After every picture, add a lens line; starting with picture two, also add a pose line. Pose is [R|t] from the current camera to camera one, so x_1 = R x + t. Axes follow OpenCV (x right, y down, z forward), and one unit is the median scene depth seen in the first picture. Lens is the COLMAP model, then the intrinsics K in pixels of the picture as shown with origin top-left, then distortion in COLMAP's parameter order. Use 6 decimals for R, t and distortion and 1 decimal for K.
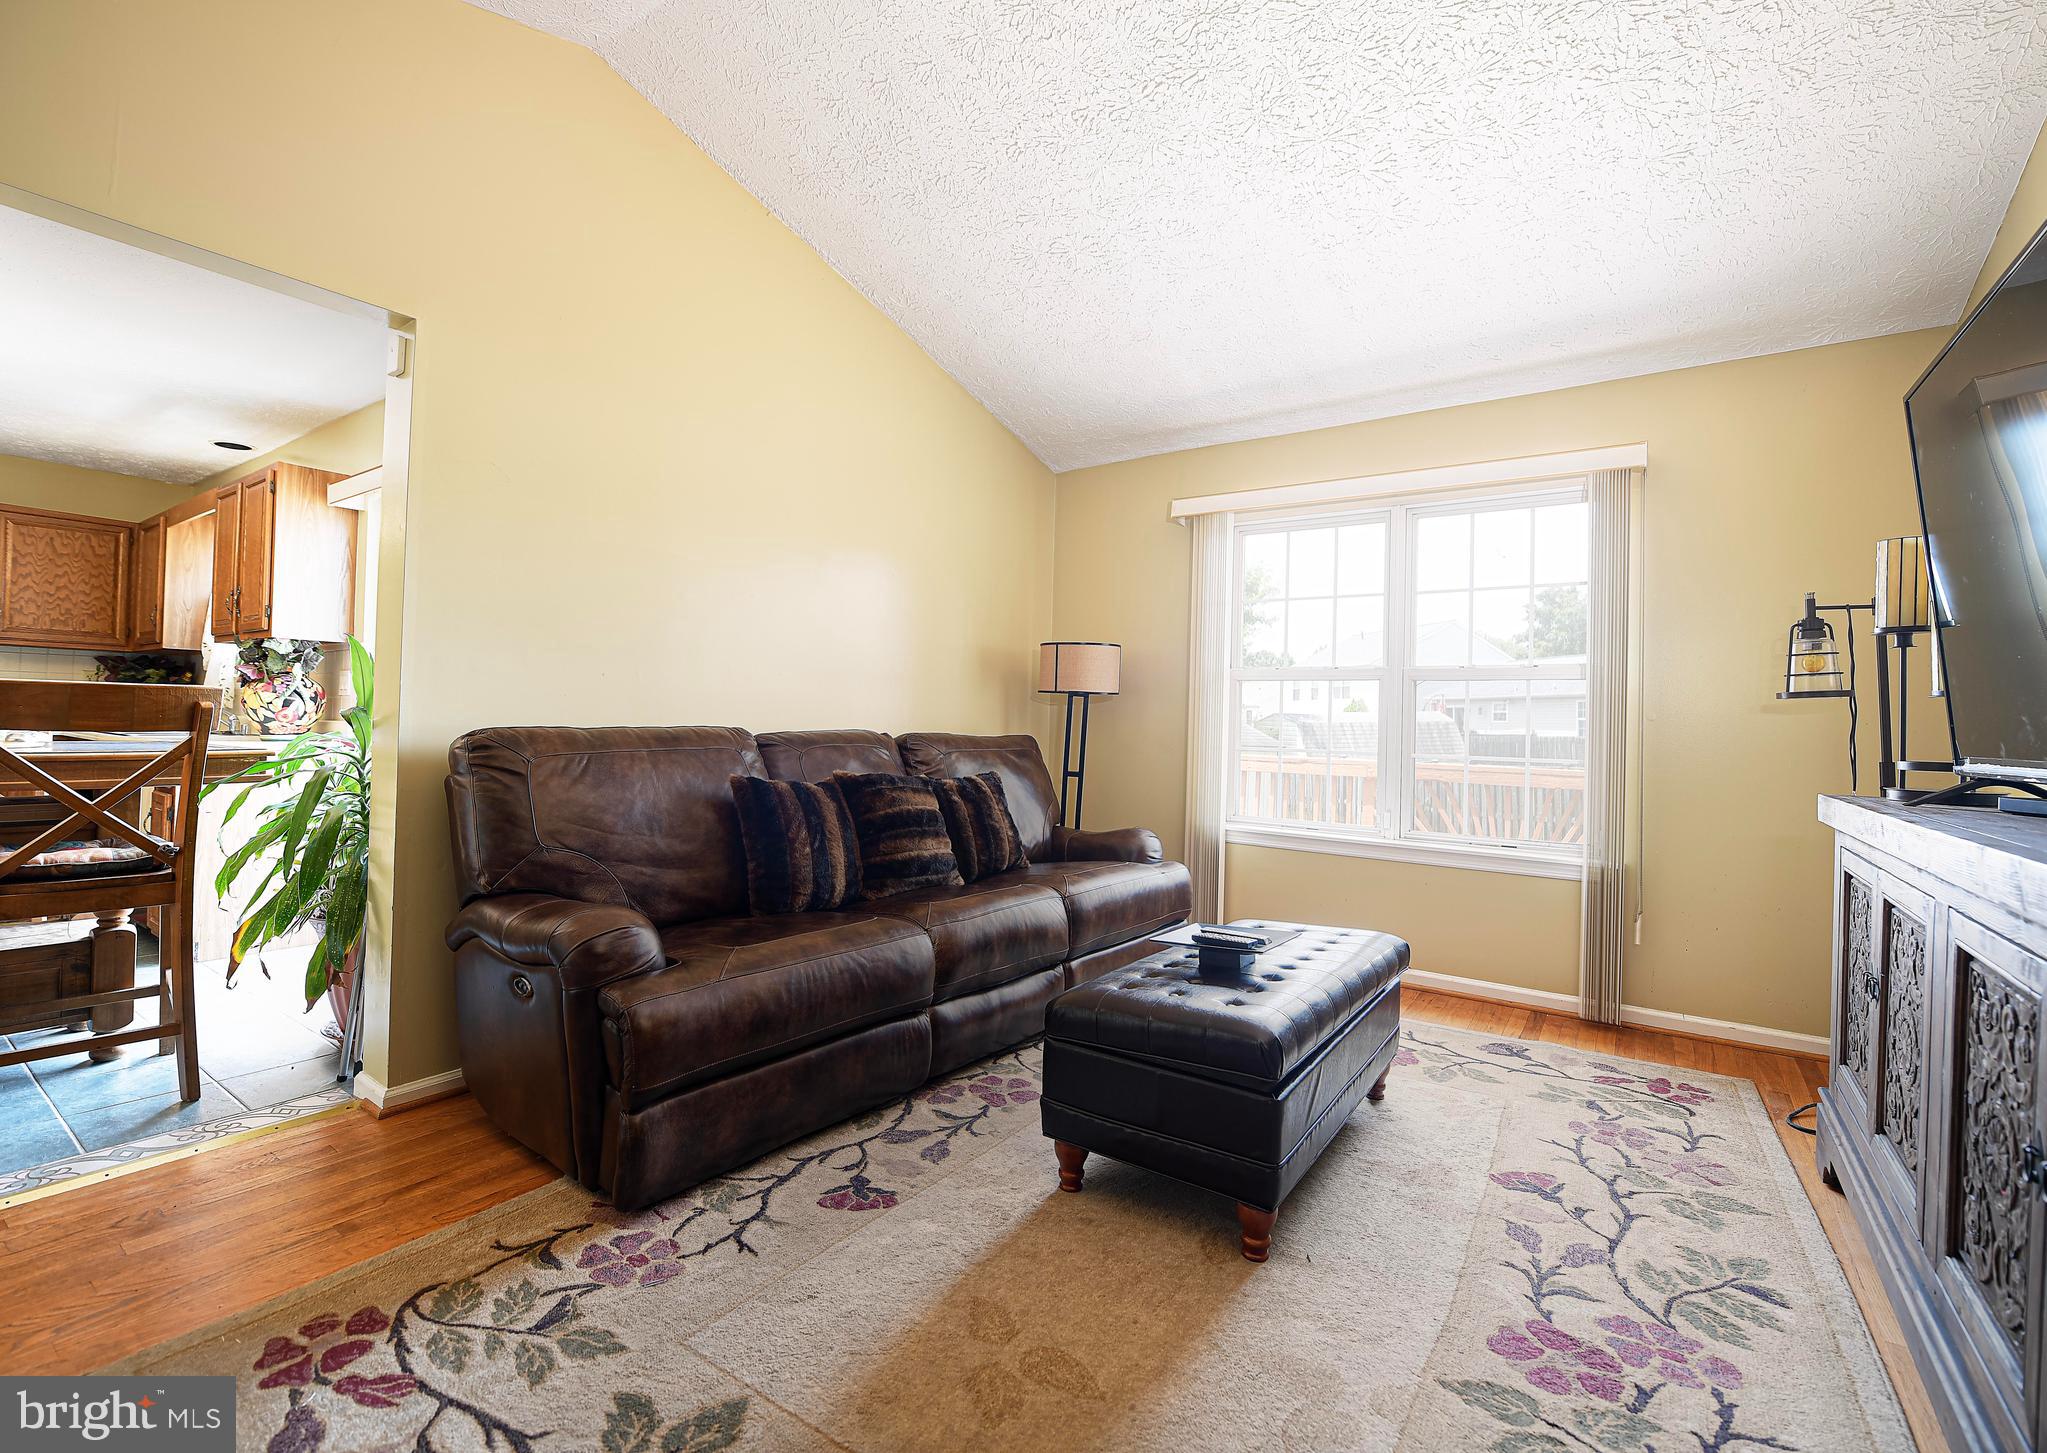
lens RADIAL K [[904.4, 0, 1023.5], [0, 904.4, 726.5], [0, 0, 1]] dist [-0.018321, -0.000183]
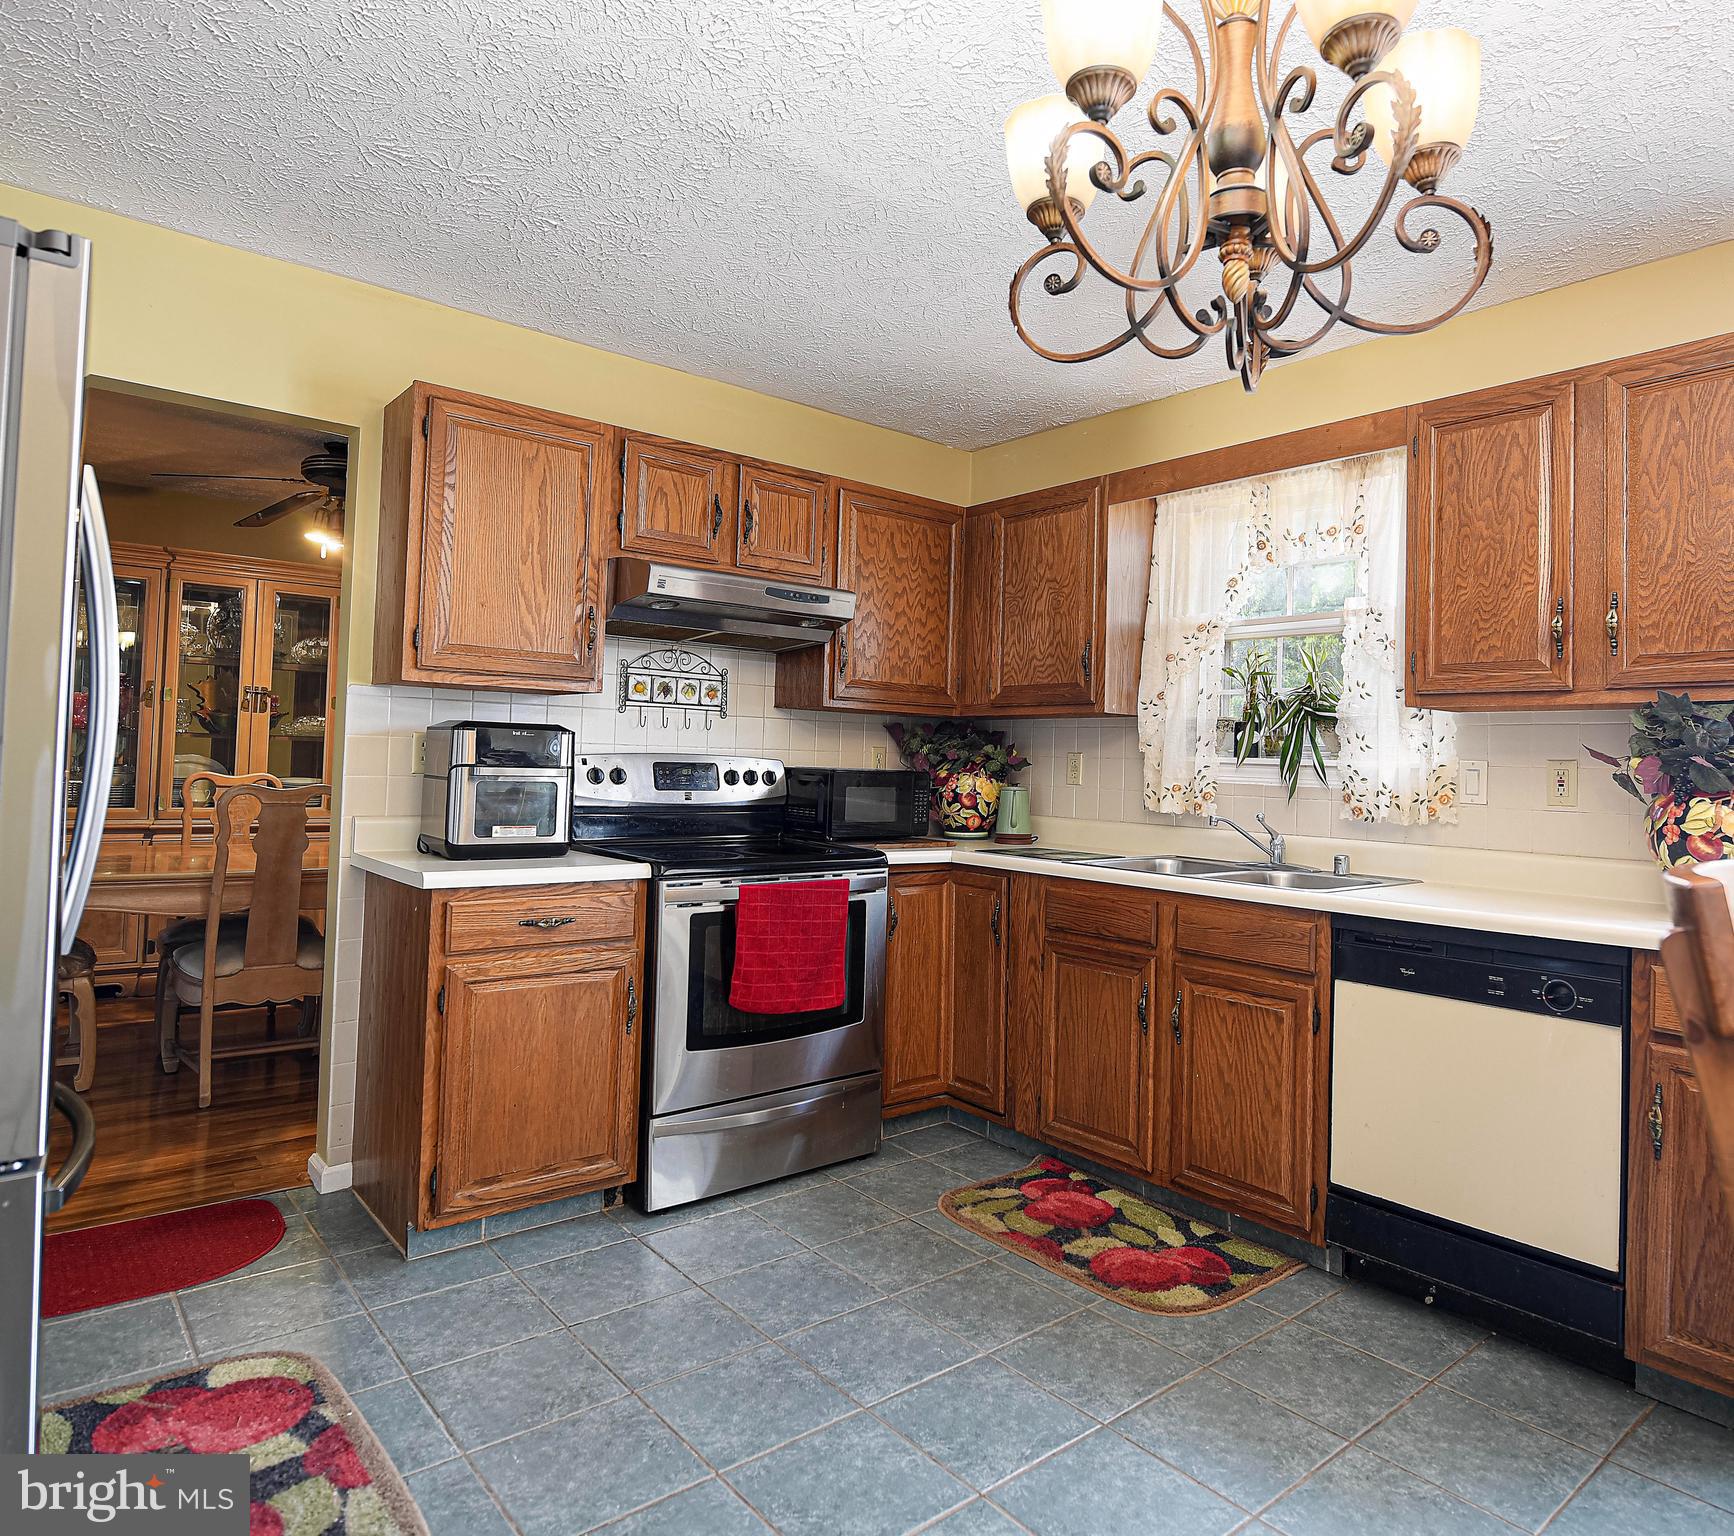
lens RADIAL K [[1113.8, 0, 913.9], [0, 1113.8, 725.0], [0, 0, 1]] dist [-0.005092, -0.005792]
pose [[0.966608, -0.008382, -0.256124, -1.199380], [-0.002741, 0.999070, -0.043039, -0.064677], [0.256247, 0.042304, 0.965685, 0.358492]]
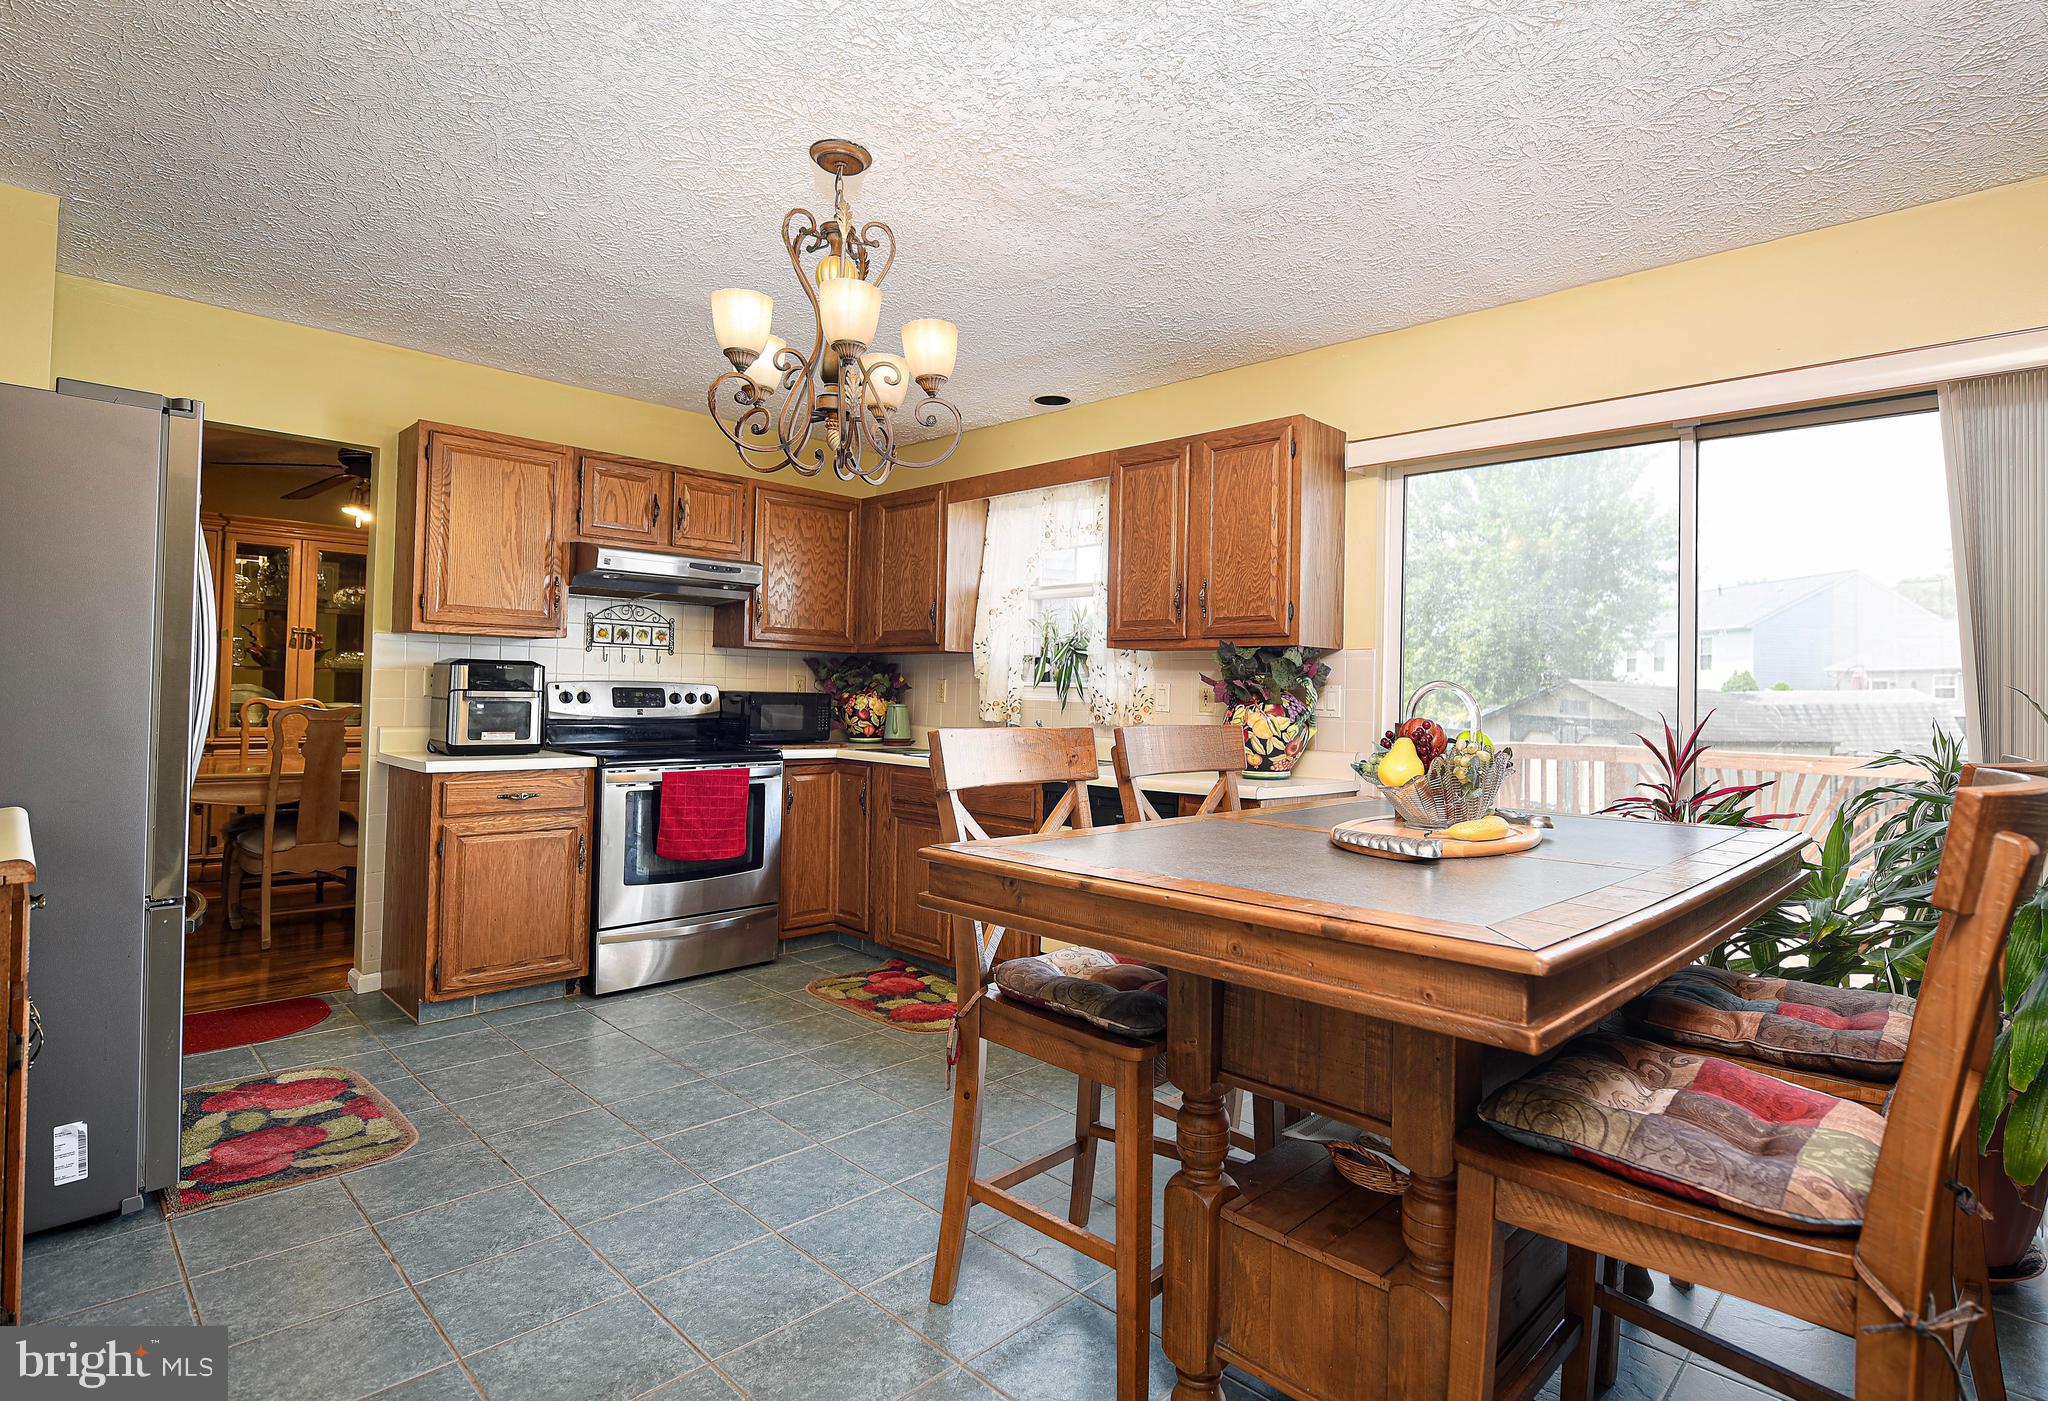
lens RADIAL K [[1035.8, 0, 1076.1], [0, 1035.8, 673.2], [0, 0, 1]] dist [-0.002196, -0.007240]
pose [[0.988701, -0.007237, -0.149729, -0.937680], [0.003582, 0.999689, -0.024670, -0.057943], [0.149861, 0.023855, 0.988419, 0.099747]]
